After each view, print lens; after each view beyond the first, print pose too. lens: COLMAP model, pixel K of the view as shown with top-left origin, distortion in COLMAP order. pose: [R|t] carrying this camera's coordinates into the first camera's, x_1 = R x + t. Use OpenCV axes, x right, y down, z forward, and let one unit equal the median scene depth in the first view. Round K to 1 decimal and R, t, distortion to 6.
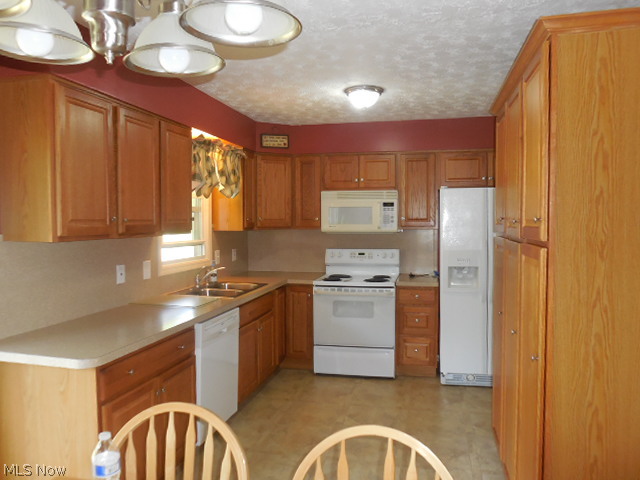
lens RADIAL K [[494.1, 0, 320.0], [0, 494.1, 240.0], [0, 0, 1]] dist [-0.003682, -0.001668]
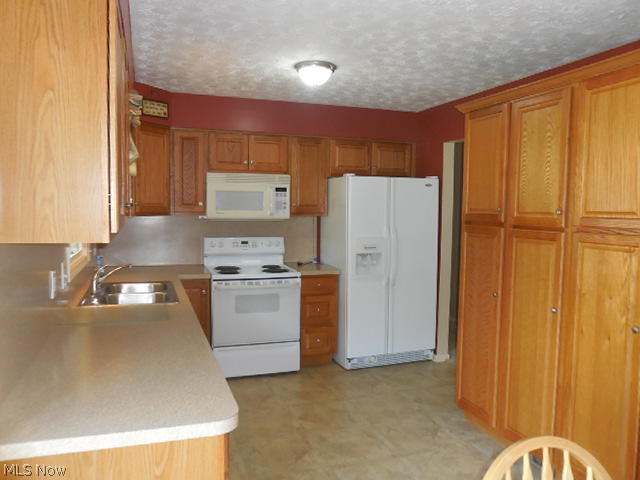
lens RADIAL K [[506.3, 0, 320.0], [0, 506.3, 240.0], [0, 0, 1]] dist [-0.003925, 0.000909]
pose [[0.857731, -0.022108, 0.513623, -0.297263], [0.005850, 0.999430, 0.033248, -0.007703], [-0.514065, -0.025513, 0.857372, 0.131029]]
